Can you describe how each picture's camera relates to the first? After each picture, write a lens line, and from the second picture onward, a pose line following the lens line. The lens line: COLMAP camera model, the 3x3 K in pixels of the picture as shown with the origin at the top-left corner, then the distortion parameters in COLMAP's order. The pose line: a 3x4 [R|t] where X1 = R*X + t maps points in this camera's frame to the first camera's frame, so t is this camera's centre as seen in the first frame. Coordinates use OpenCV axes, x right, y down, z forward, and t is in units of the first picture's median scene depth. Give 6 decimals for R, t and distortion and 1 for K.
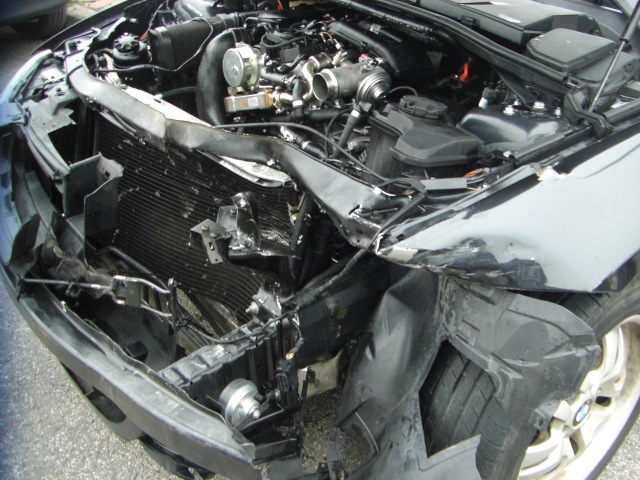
lens RADIAL K [[722.1, 0, 389.4], [0, 722.1, 241.9], [0, 0, 1]] dist [-0.179875, 0.085070]
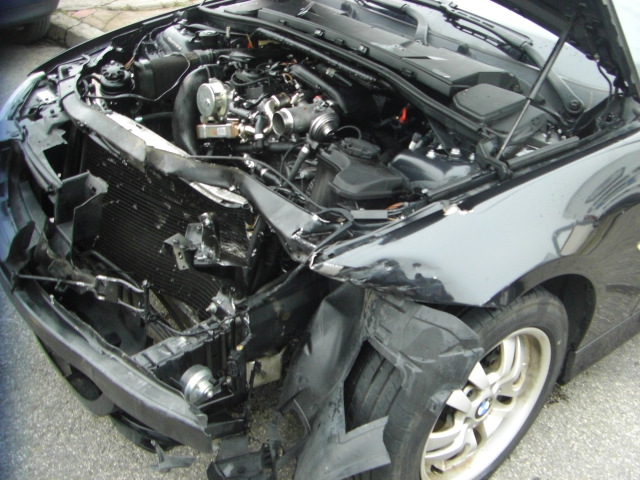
lens RADIAL K [[722.1, 0, 389.4], [0, 722.1, 241.9], [0, 0, 1]] dist [-0.179875, 0.085070]
pose [[0.997927, 0.046297, 0.044699, 0.047546], [-0.045517, 0.998796, -0.018317, -0.009704], [-0.045493, 0.016245, 0.998833, -0.208108]]
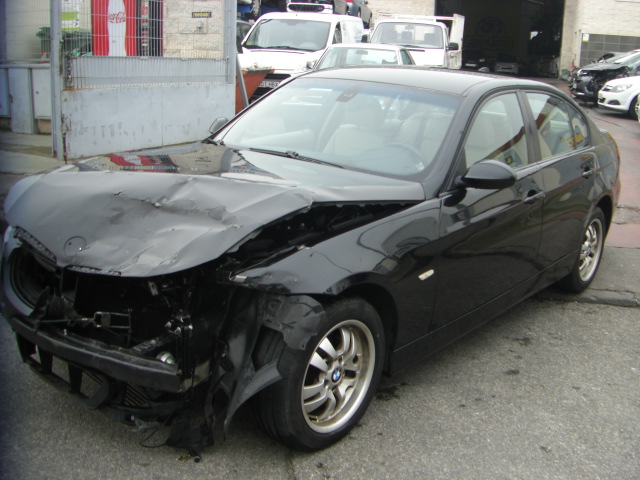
lens RADIAL K [[722.1, 0, 389.4], [0, 722.1, 241.9], [0, 0, 1]] dist [-0.179875, 0.085070]
pose [[0.973831, -0.029258, 0.225384, -0.024398], [0.090223, 0.959958, -0.265217, 0.439189], [-0.208600, 0.278611, 0.937476, -1.036906]]
